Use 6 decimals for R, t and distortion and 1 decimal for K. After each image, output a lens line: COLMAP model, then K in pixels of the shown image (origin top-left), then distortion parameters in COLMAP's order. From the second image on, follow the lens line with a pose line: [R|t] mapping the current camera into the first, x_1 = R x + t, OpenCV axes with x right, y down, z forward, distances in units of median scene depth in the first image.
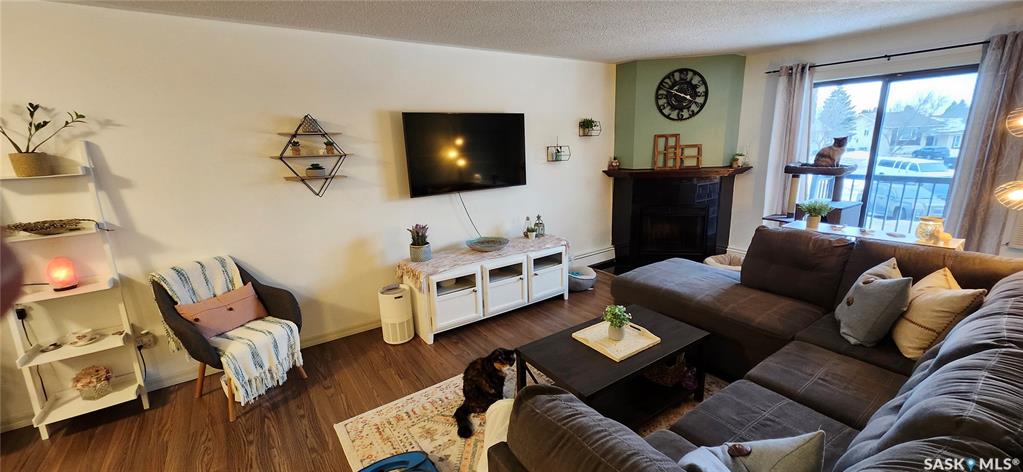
lens RADIAL K [[403.5, 0, 519.1], [0, 403.5, 238.8], [0, 0, 1]] dist [0.001099, 0.001175]
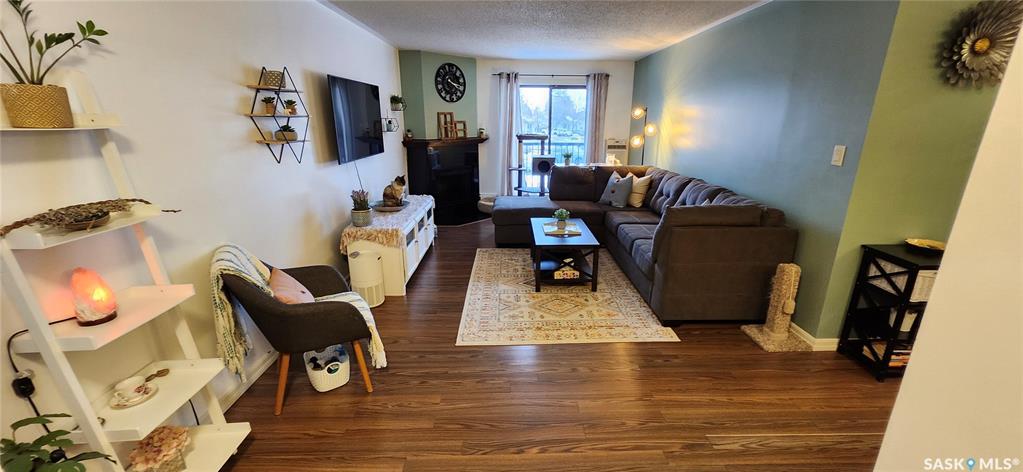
lens RADIAL K [[403.5, 0, 519.2], [0, 403.5, 237.6], [0, 0, 1]] dist [0.001099, 0.001175]
pose [[0.562443, -0.200500, 0.802158, -0.912112], [0.174627, 0.977075, 0.121779, 0.030437], [-0.808185, 0.071585, 0.584562, 0.098941]]
